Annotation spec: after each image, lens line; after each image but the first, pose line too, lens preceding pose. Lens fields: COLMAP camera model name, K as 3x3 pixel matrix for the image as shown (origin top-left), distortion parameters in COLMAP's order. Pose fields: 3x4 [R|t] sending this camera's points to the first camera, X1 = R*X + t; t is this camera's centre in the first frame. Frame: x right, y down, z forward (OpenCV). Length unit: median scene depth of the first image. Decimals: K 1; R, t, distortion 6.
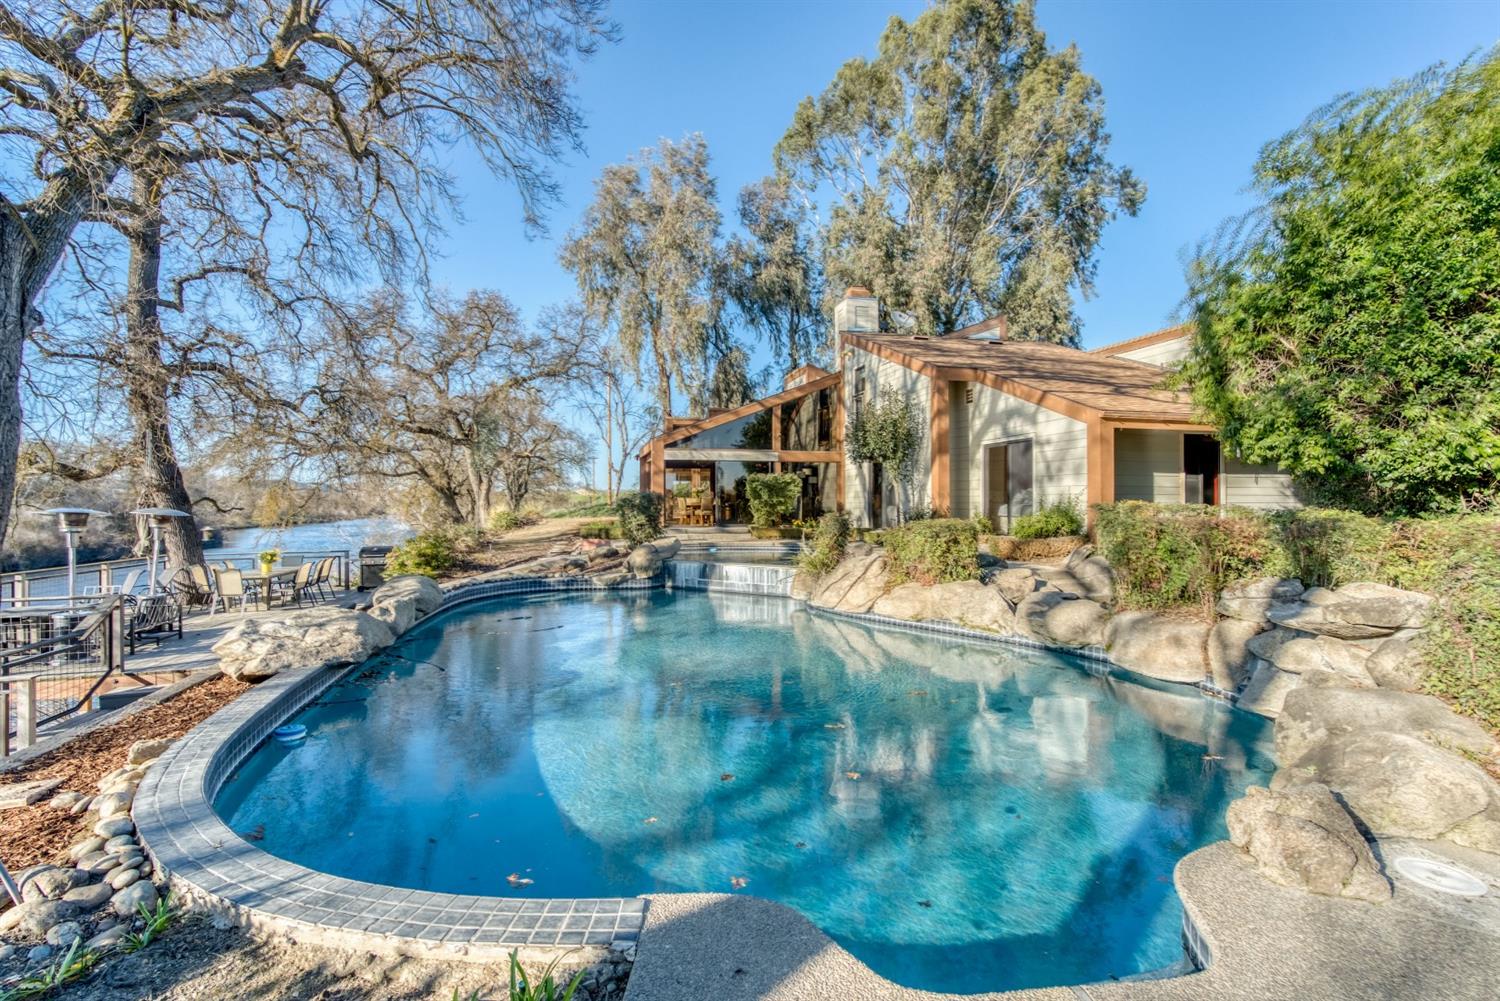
lens RADIAL K [[691.7, 0, 753.5], [0, 691.7, 506.5], [0, 0, 1]] dist [-0.015171, 0.013664]
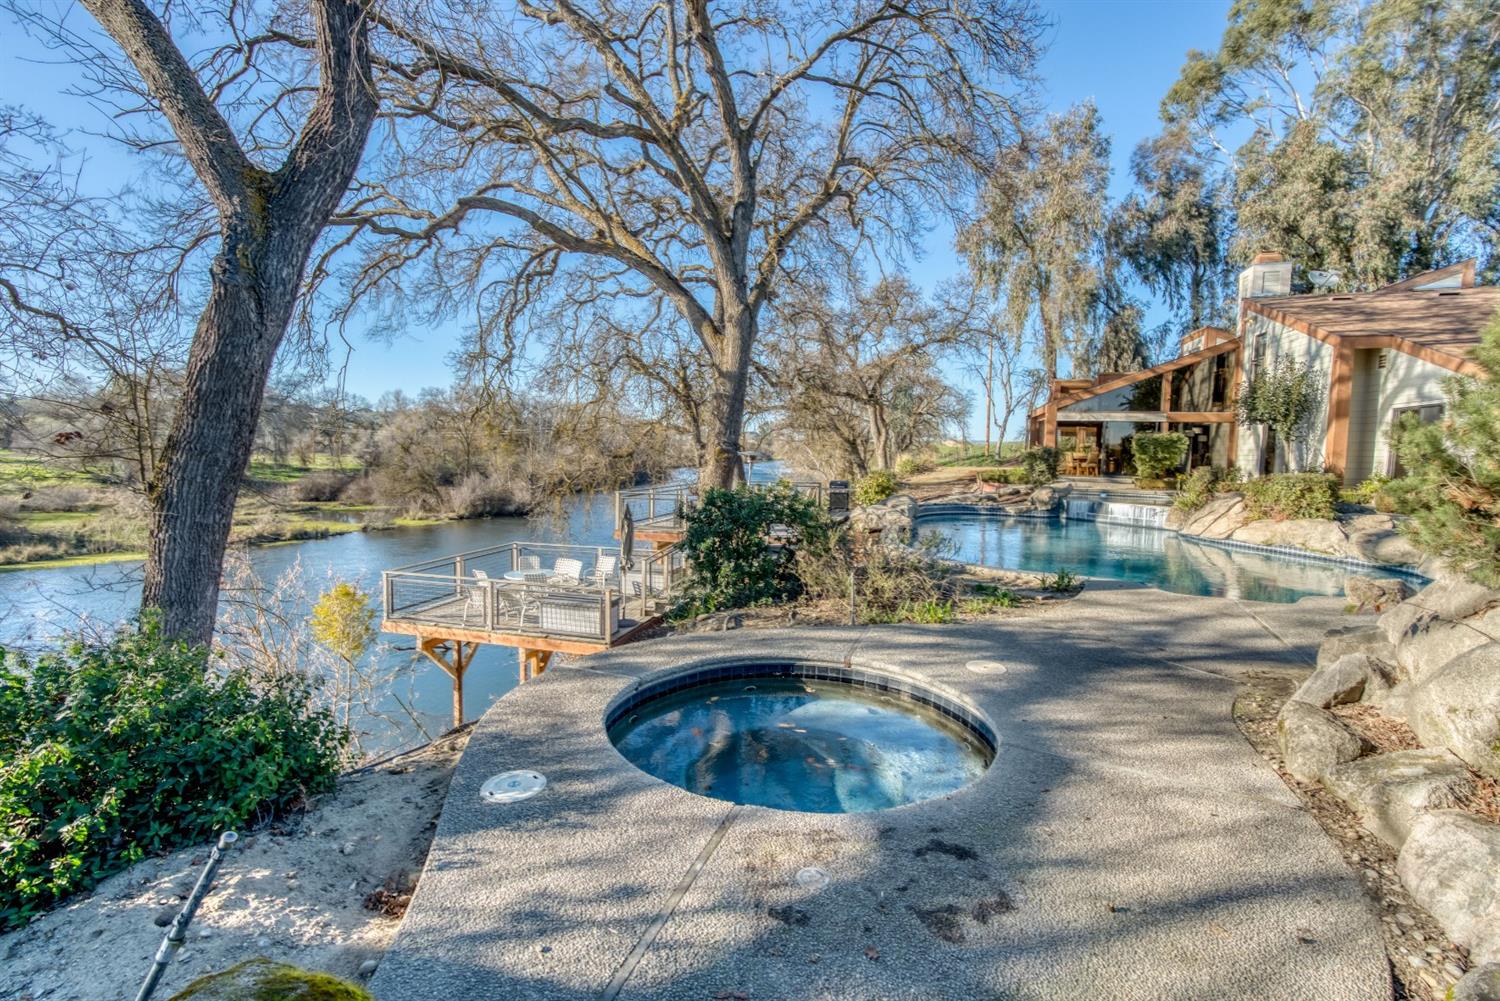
lens RADIAL K [[691.7, 0, 742.2], [0, 691.7, 488.8], [0, 0, 1]] dist [-0.015171, 0.013664]
pose [[0.865120, 0.049018, -0.499163, 0.004006], [-0.026434, 0.998286, 0.052217, 0.003667], [0.500867, -0.031979, 0.864933, -0.330189]]
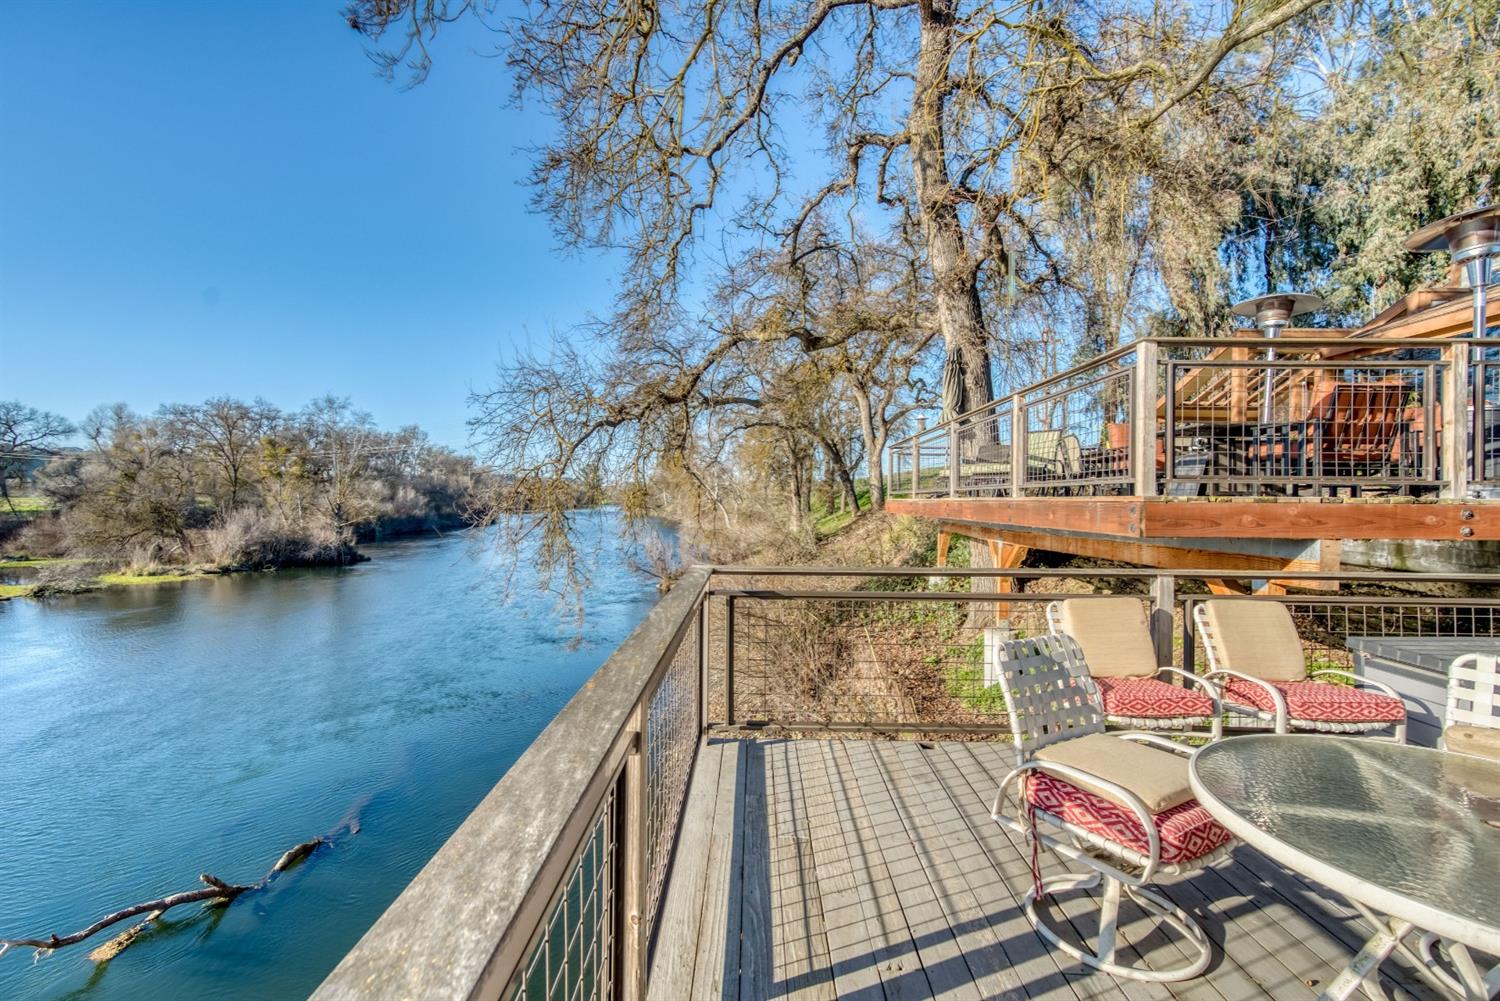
lens RADIAL K [[691.7, 0, 740.5], [0, 691.7, 499.5], [0, 0, 1]] dist [-0.015171, 0.013664]
pose [[0.966982, 0.012863, -0.254521, -0.681222], [-0.014931, 0.999869, -0.006196, 0.116579], [0.254408, 0.009792, 0.967047, 0.156453]]
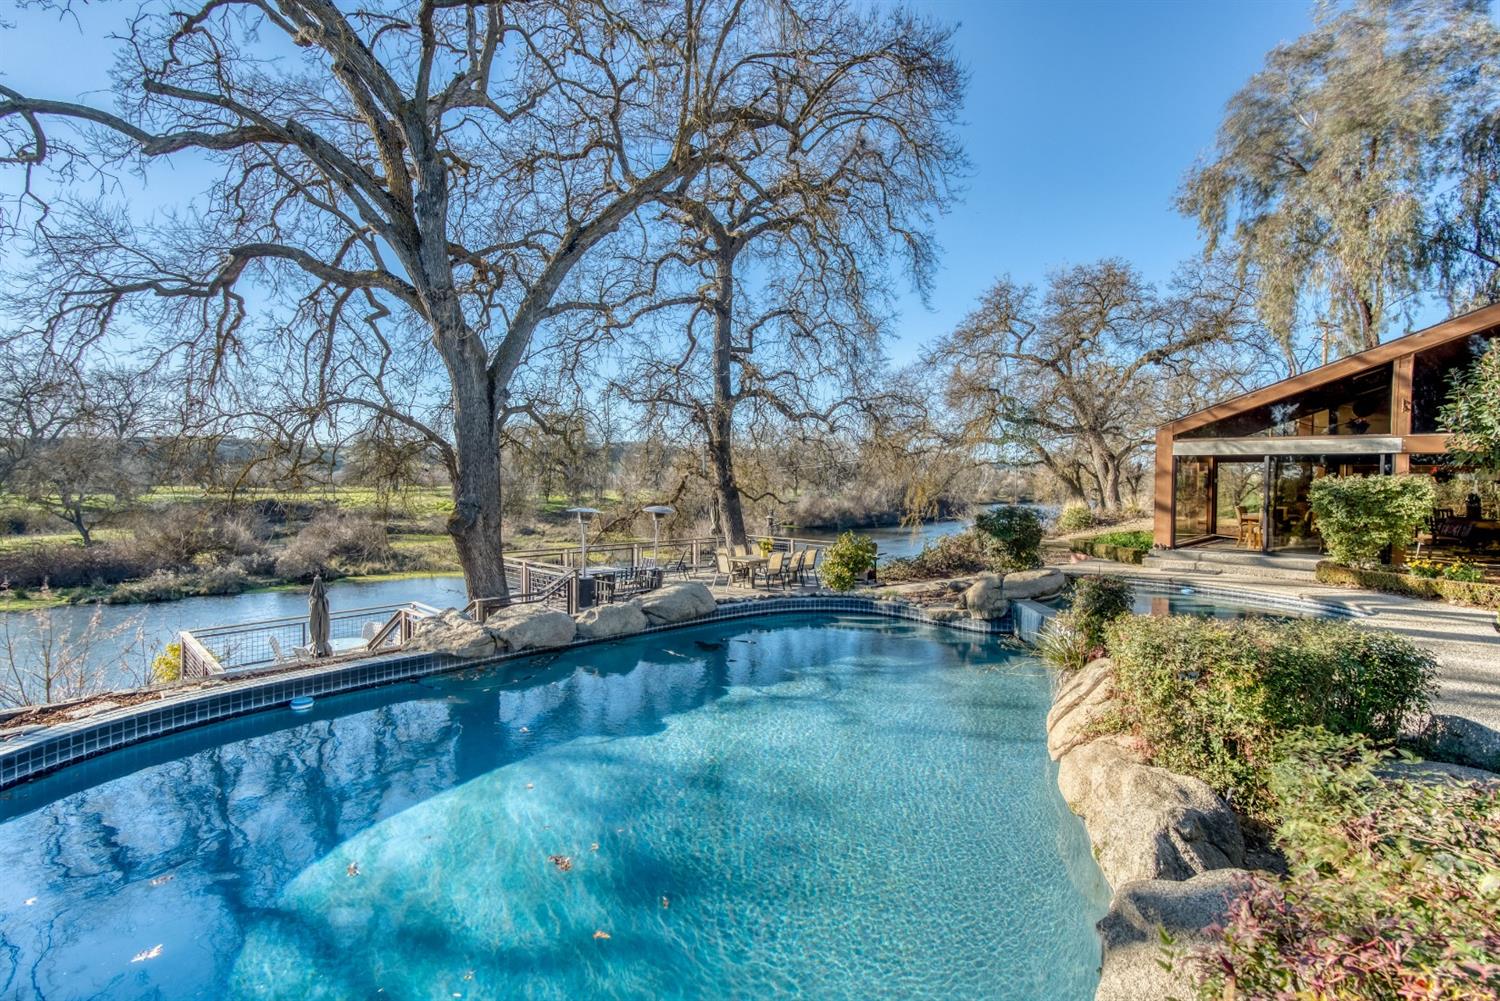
lens RADIAL K [[691.7, 0, 759.7], [0, 691.7, 487.3], [0, 0, 1]] dist [-0.015171, 0.013664]
pose [[0.544264, 0.024652, -0.838552, 0.243833], [-0.022047, 0.999643, 0.015078, -0.036061], [0.838624, 0.010281, 0.544614, 0.239293]]
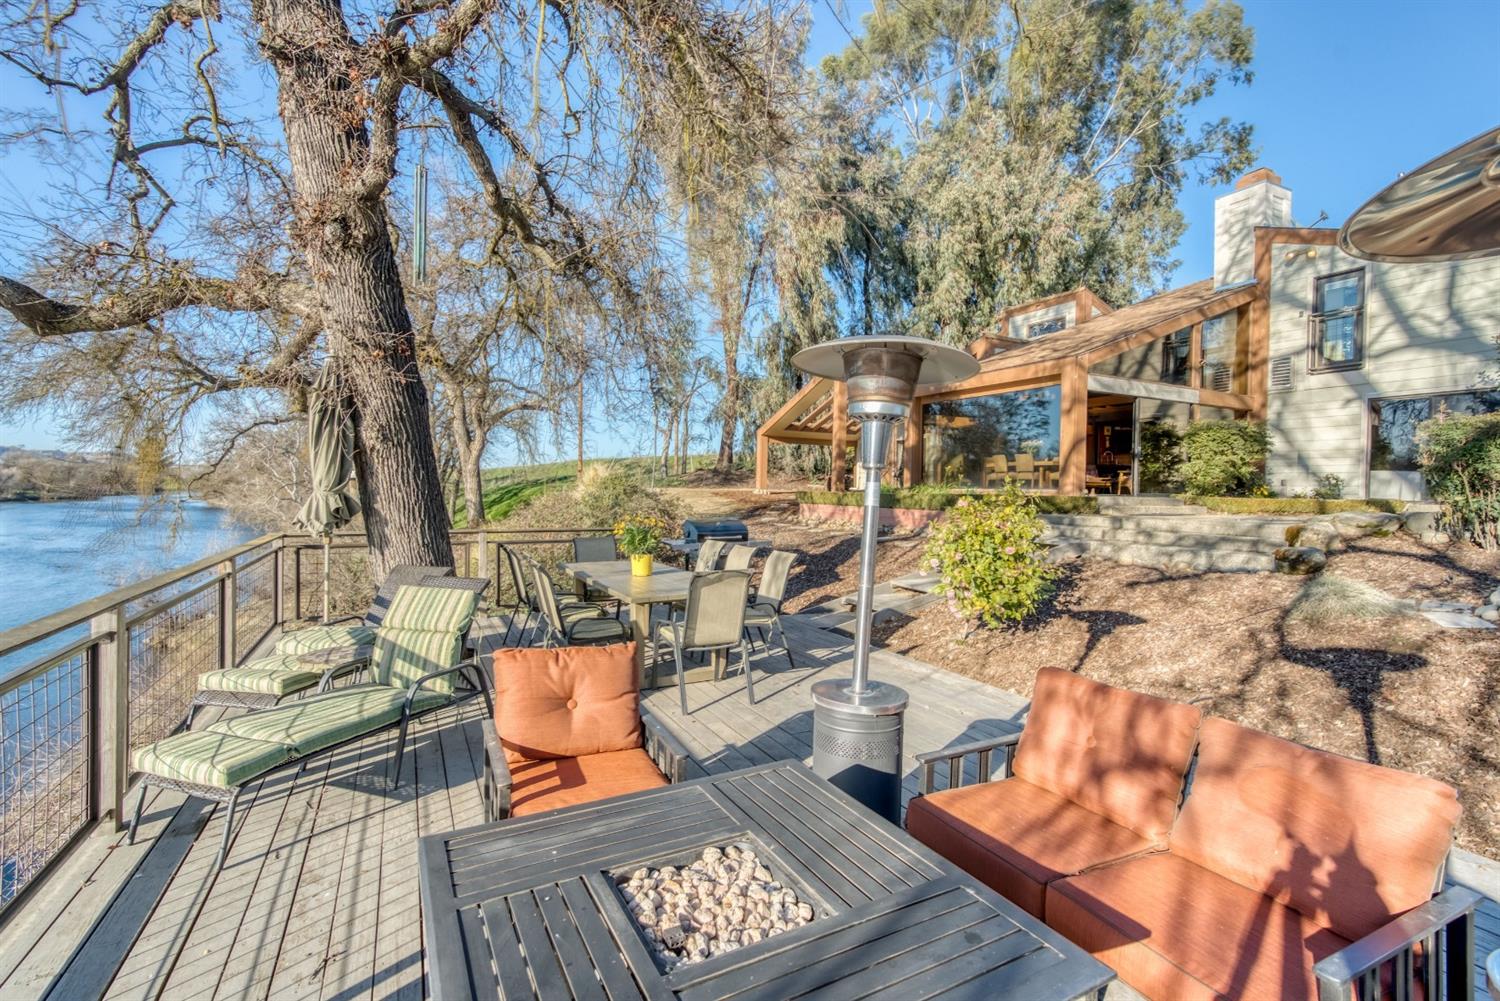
lens RADIAL K [[691.7, 0, 741.0], [0, 691.7, 488.6], [0, 0, 1]] dist [-0.015171, 0.013664]
pose [[0.975305, 0.022326, 0.219731, -0.560715], [-0.021704, 0.999751, -0.005246, 0.033243], [-0.219794, 0.000348, 0.975546, 0.448408]]
